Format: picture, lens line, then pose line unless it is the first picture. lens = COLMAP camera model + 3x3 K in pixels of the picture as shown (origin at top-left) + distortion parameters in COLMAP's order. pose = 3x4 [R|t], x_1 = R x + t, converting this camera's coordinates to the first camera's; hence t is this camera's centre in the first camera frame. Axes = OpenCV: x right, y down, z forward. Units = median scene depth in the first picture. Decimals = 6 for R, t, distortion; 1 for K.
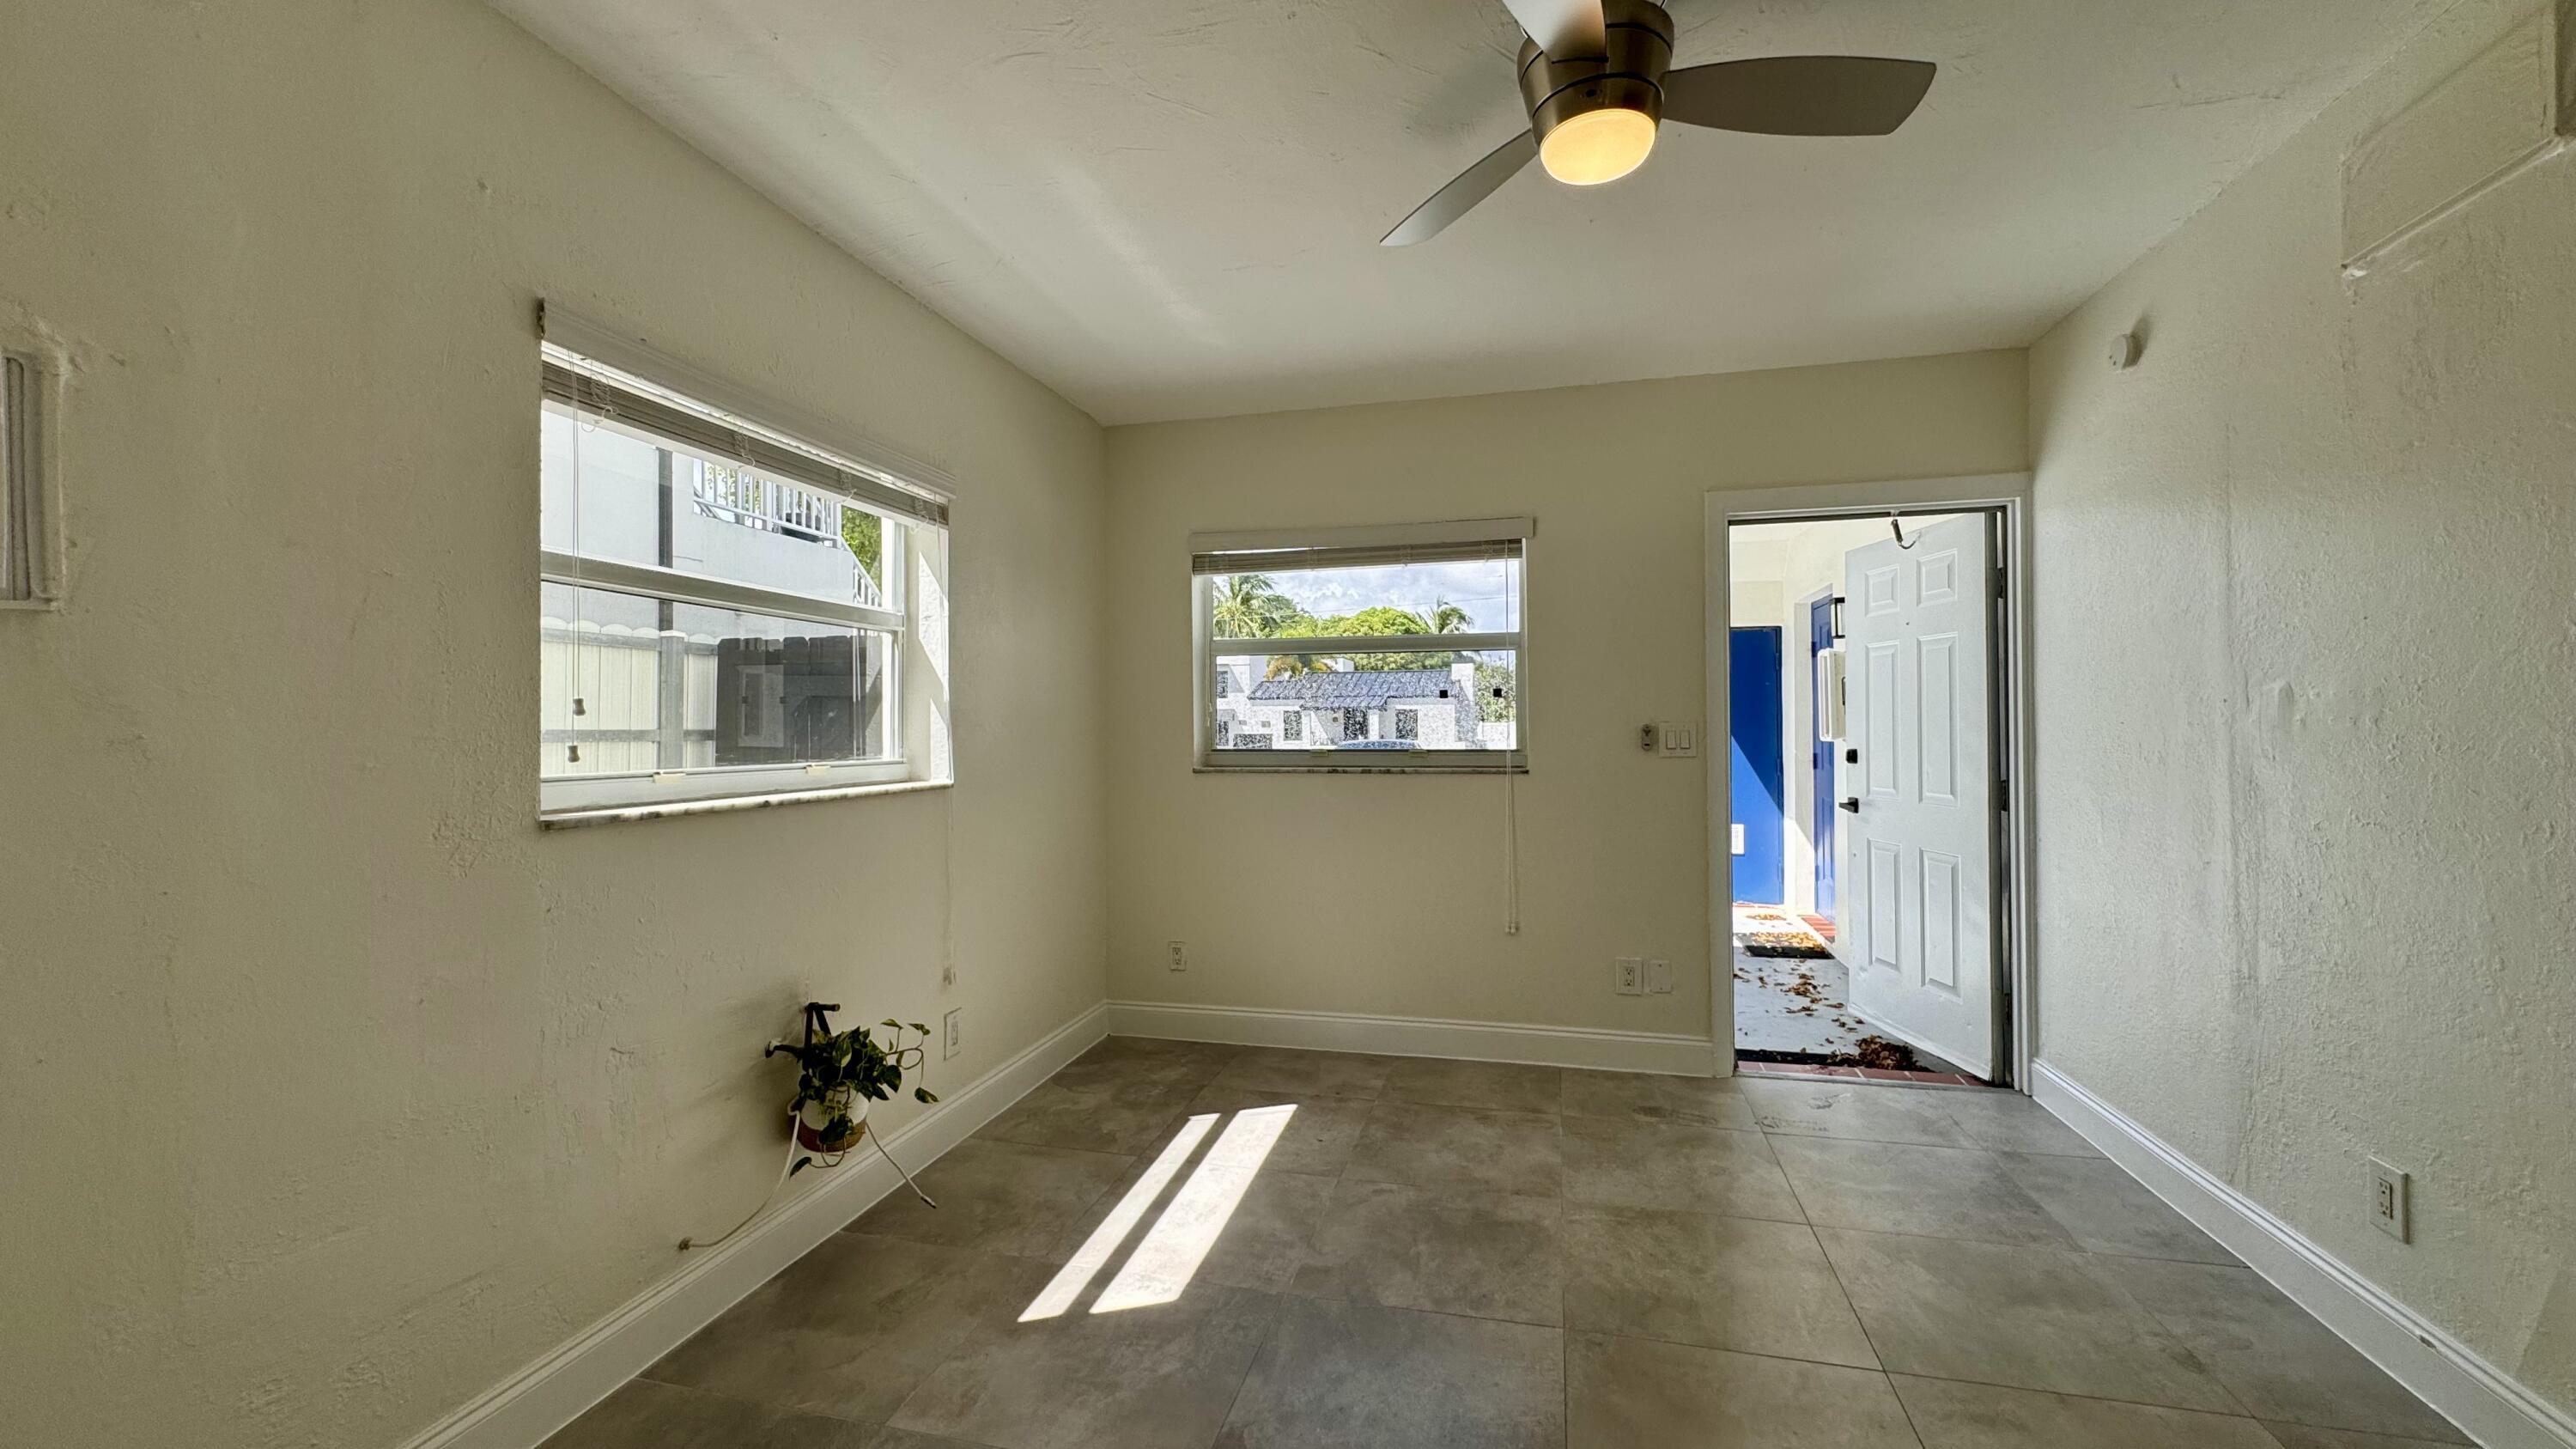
lens RADIAL K [[1031.9, 0, 1286.1], [0, 1031.9, 719.0], [0, 0, 1]] dist [-0.001943, 0.000211]
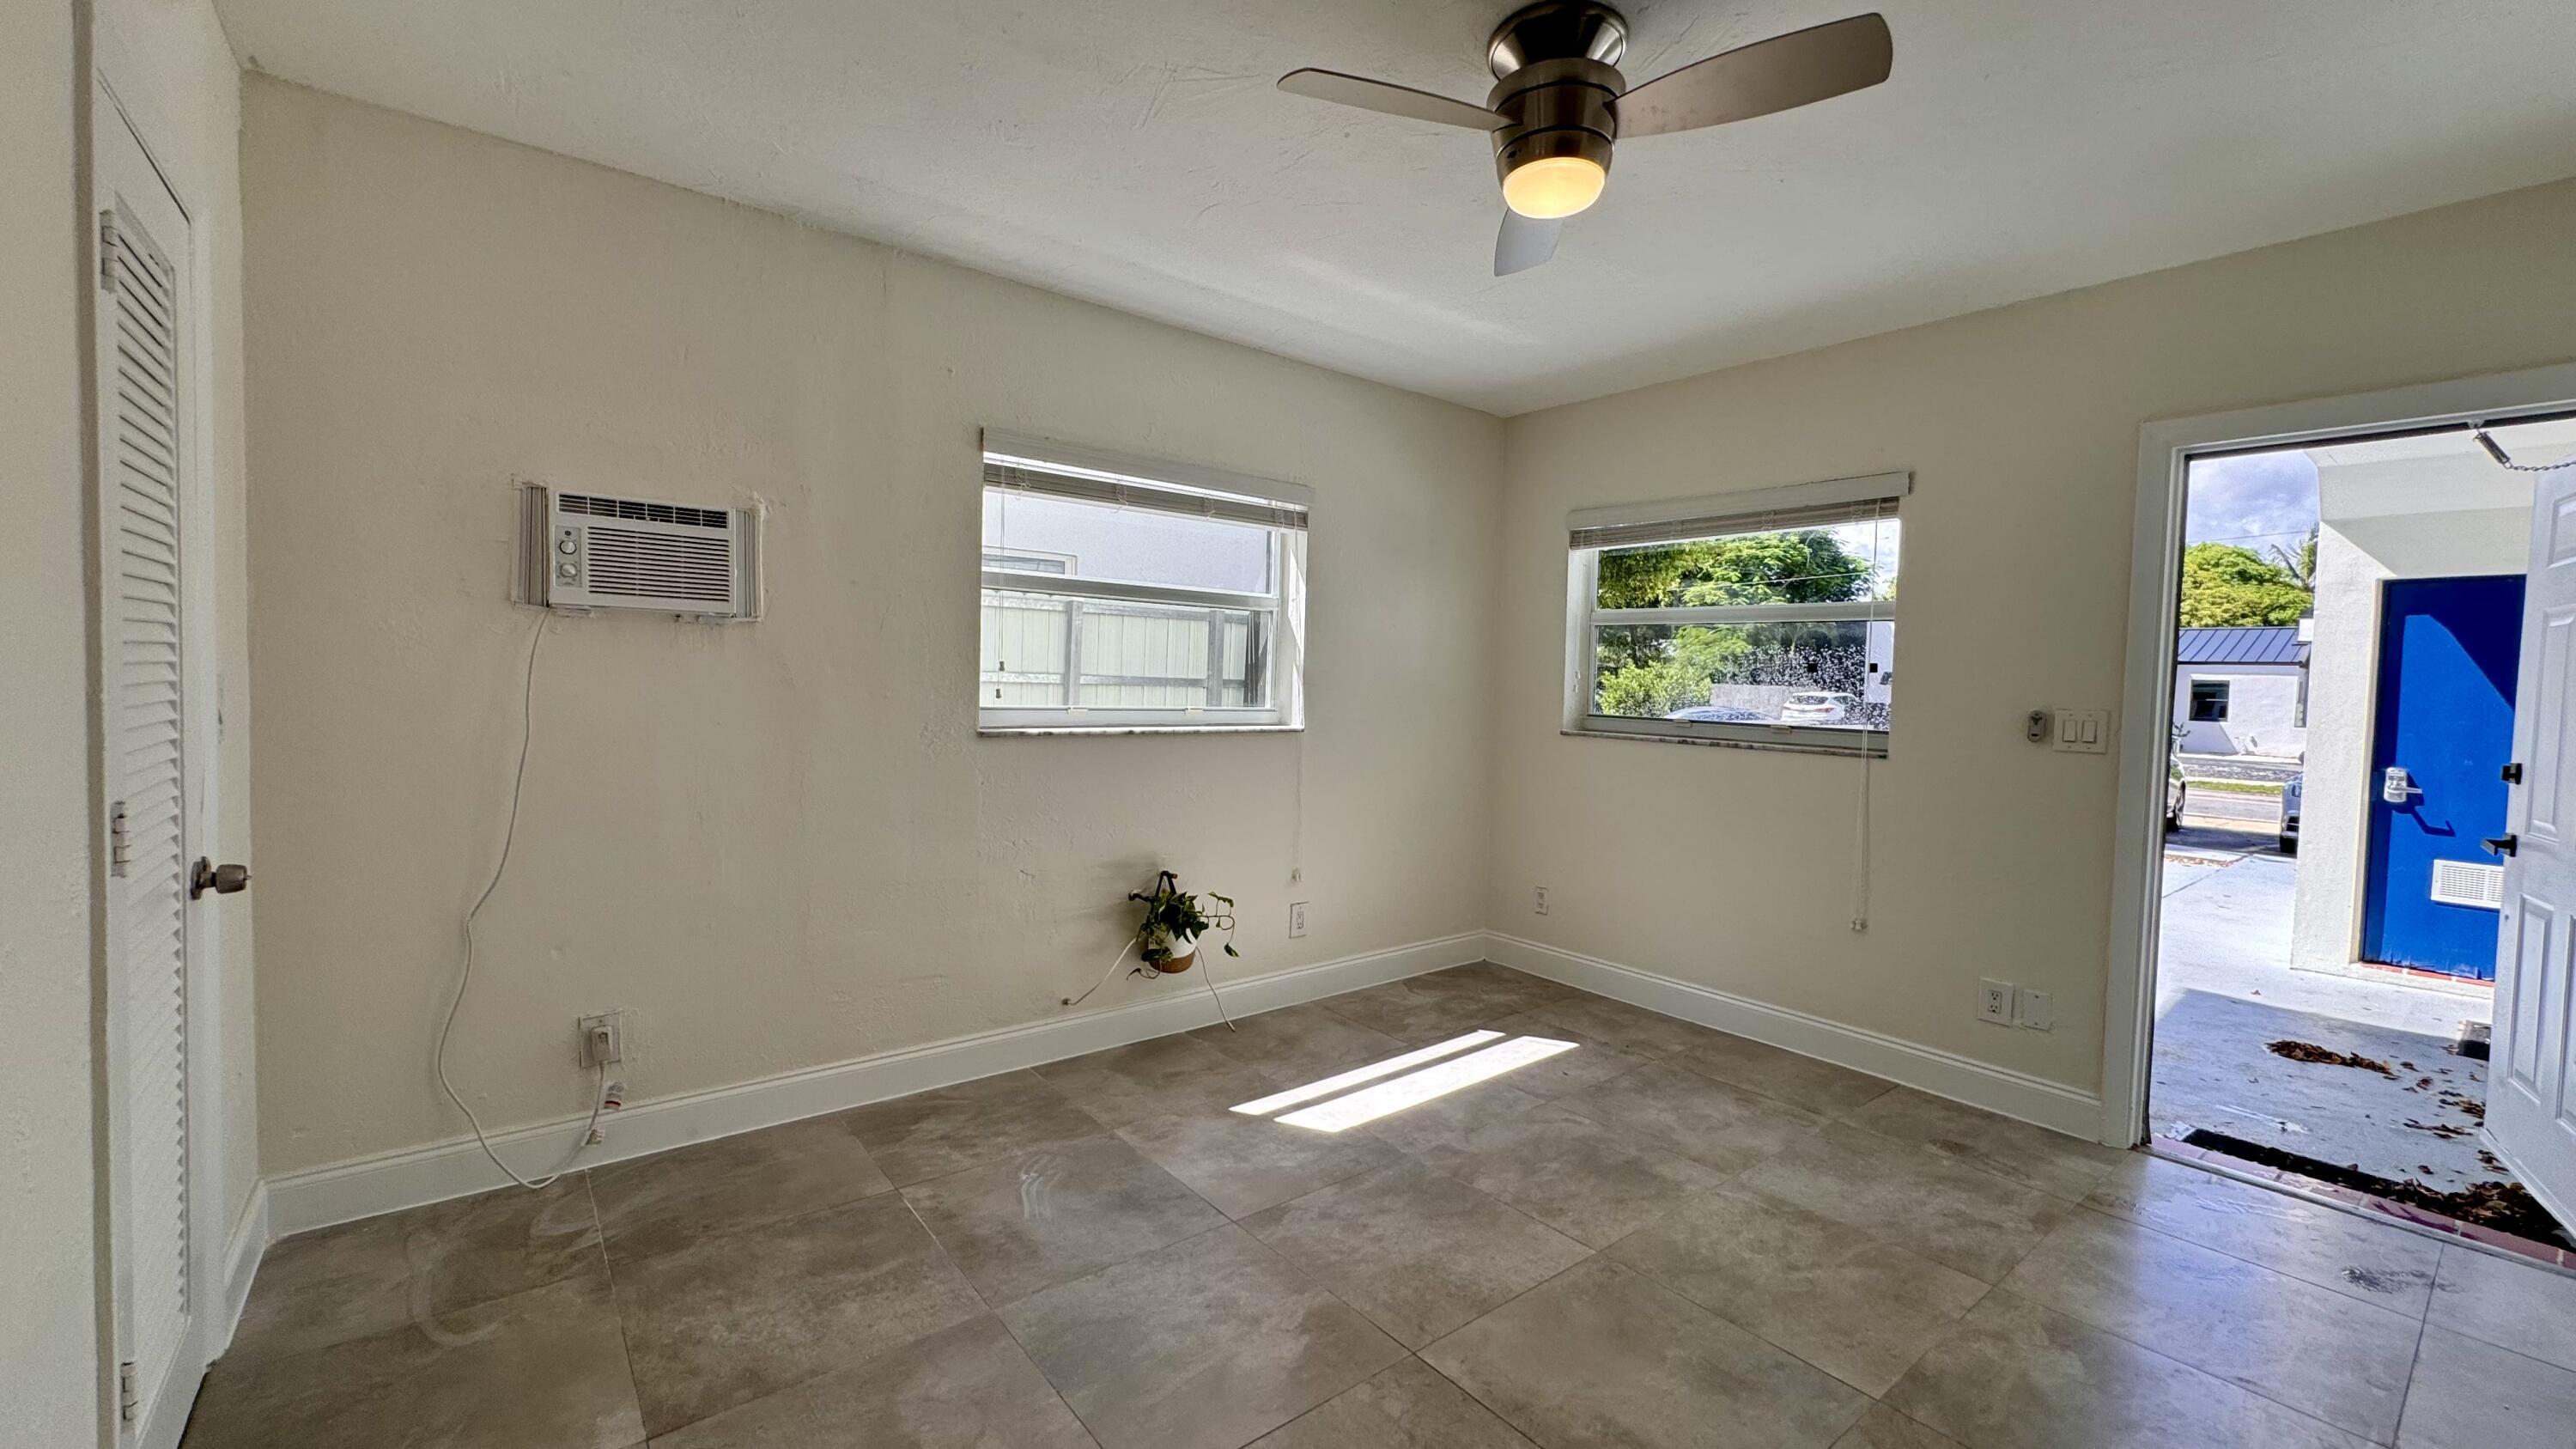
lens RADIAL K [[1031.9, 0, 1286.1], [0, 1031.9, 719.0], [0, 0, 1]] dist [-0.001943, 0.000211]
pose [[0.797276, 0.055376, -0.601069, 0.478687], [-0.028993, 0.998147, 0.053502, -0.019813], [0.602918, -0.025229, 0.797404, -0.048735]]
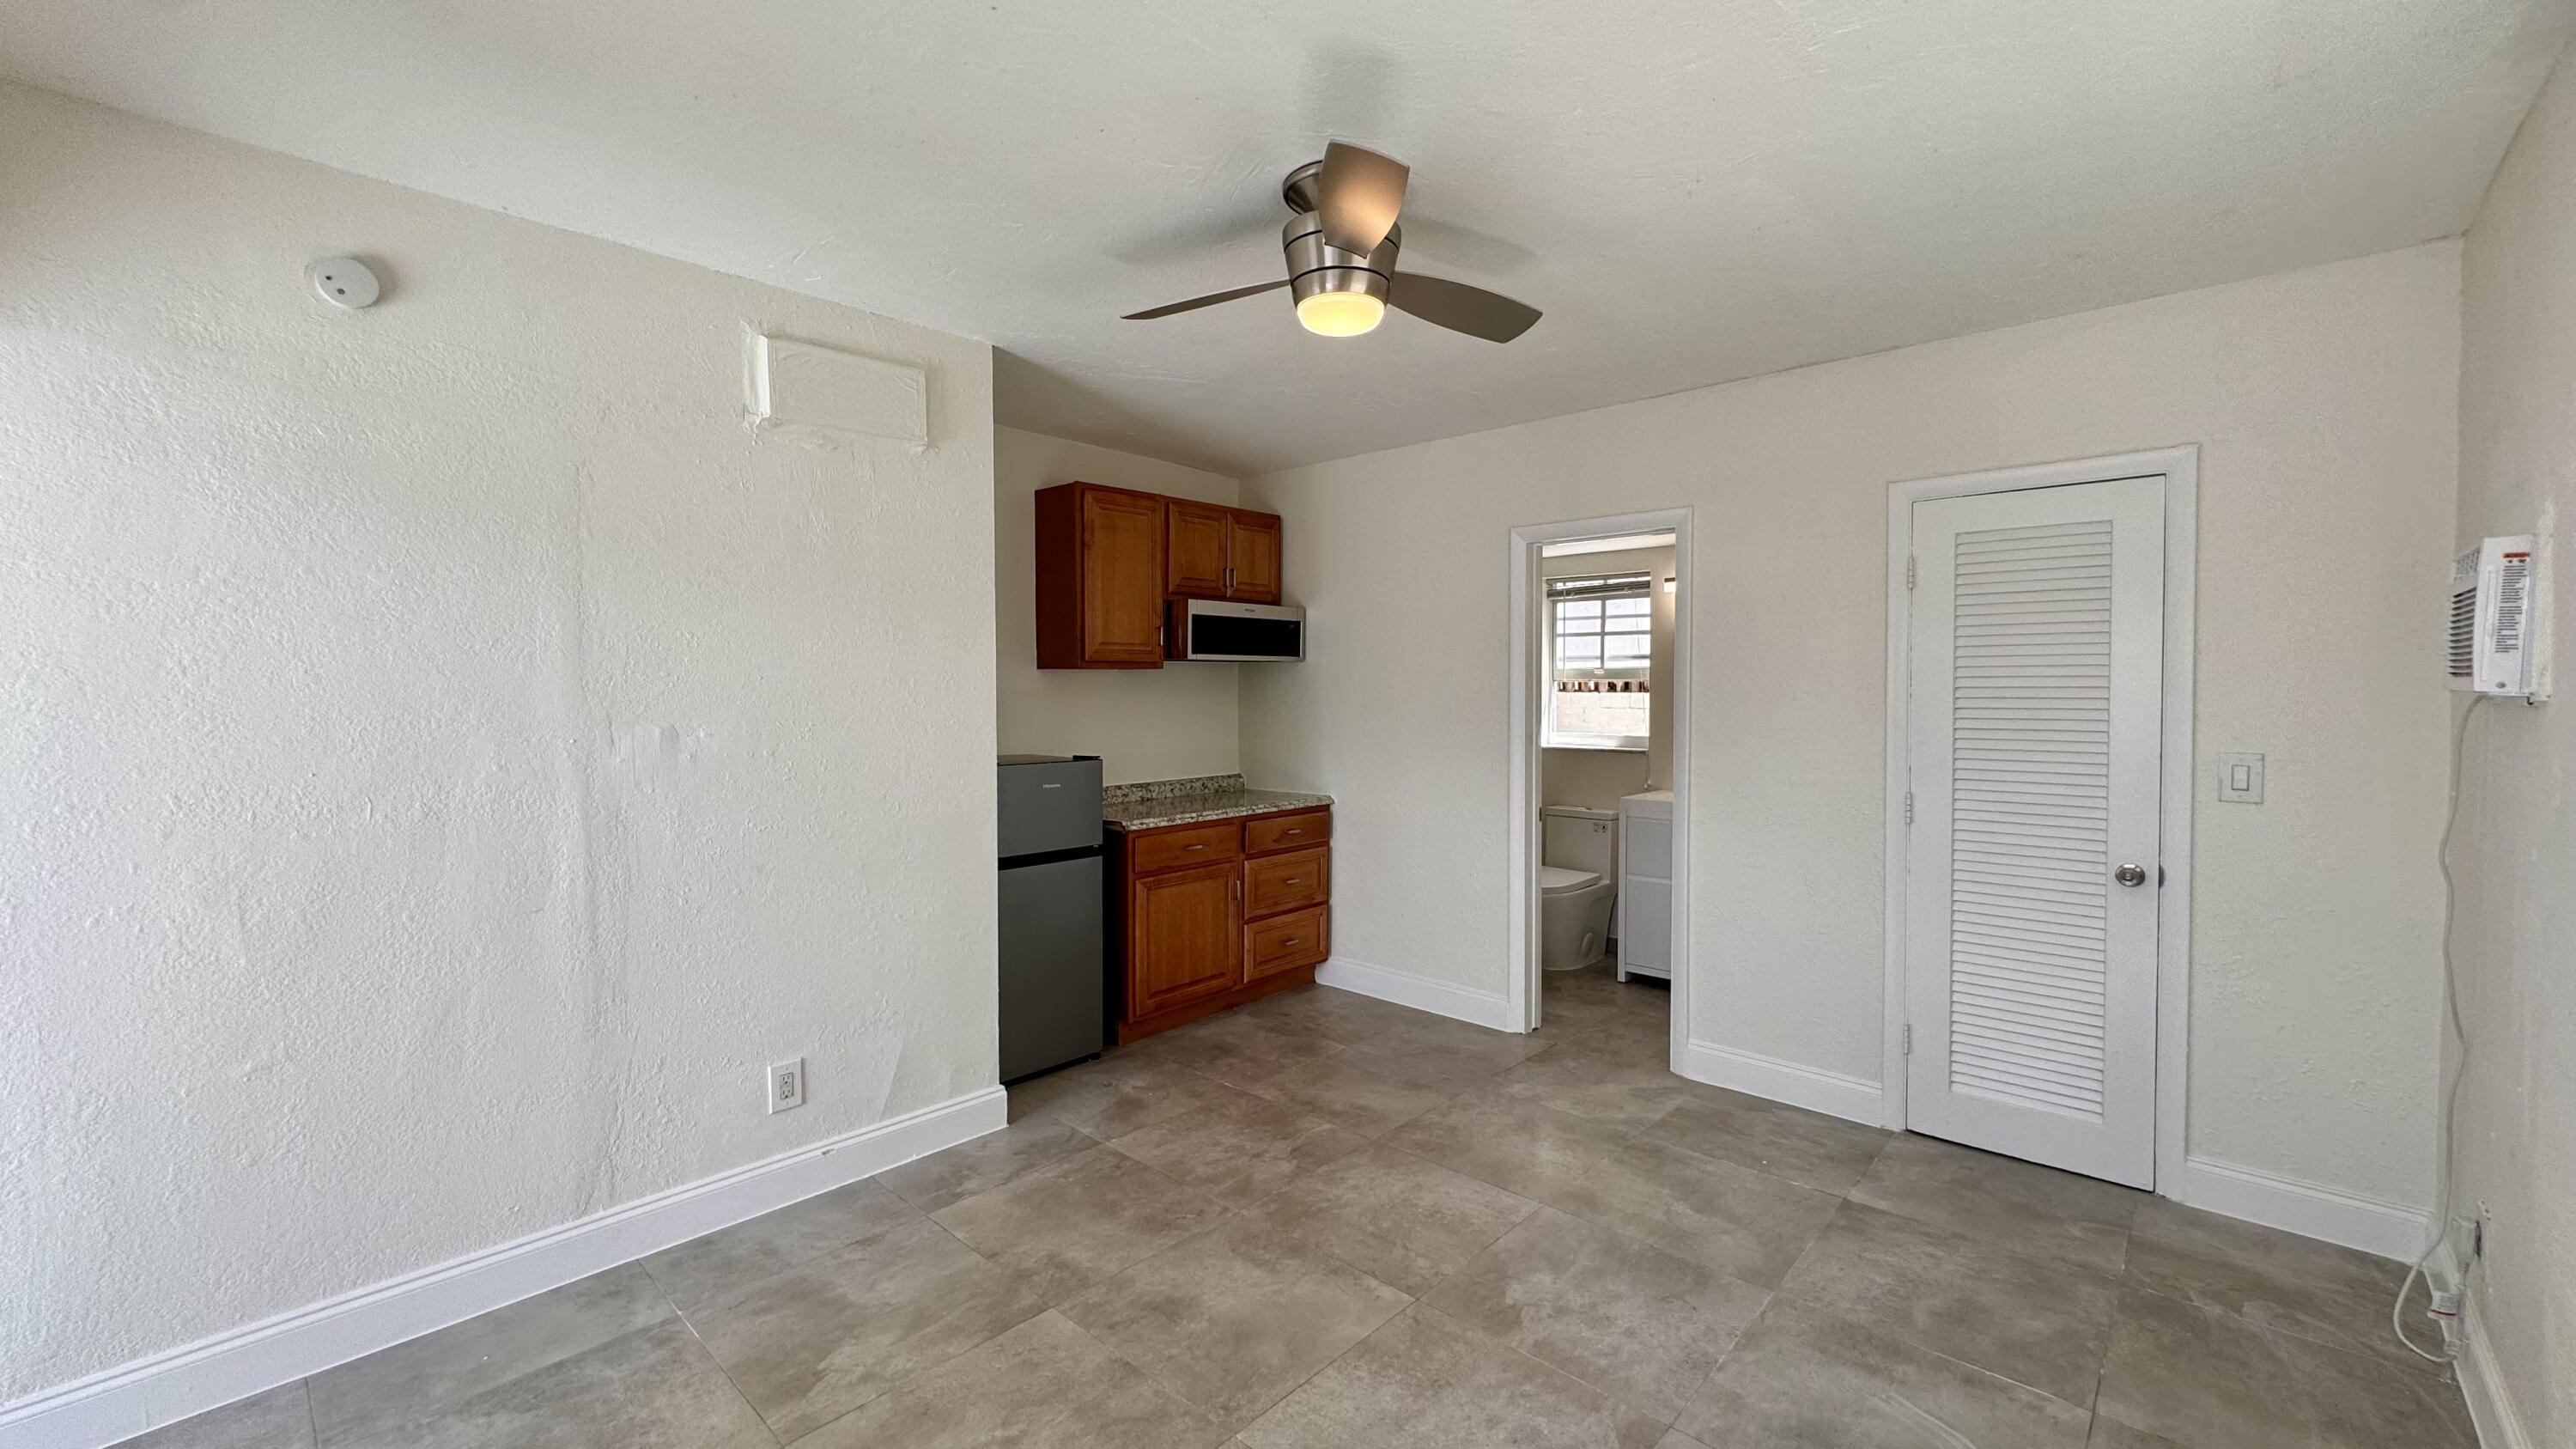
lens RADIAL K [[1031.9, 0, 1286.1], [0, 1031.9, 719.0], [0, 0, 1]] dist [-0.001943, 0.000211]
pose [[-0.879401, -0.007217, 0.476026, -0.153869], [0.003154, 0.999775, 0.020983, -0.050376], [-0.476071, 0.019954, -0.879181, 1.338505]]
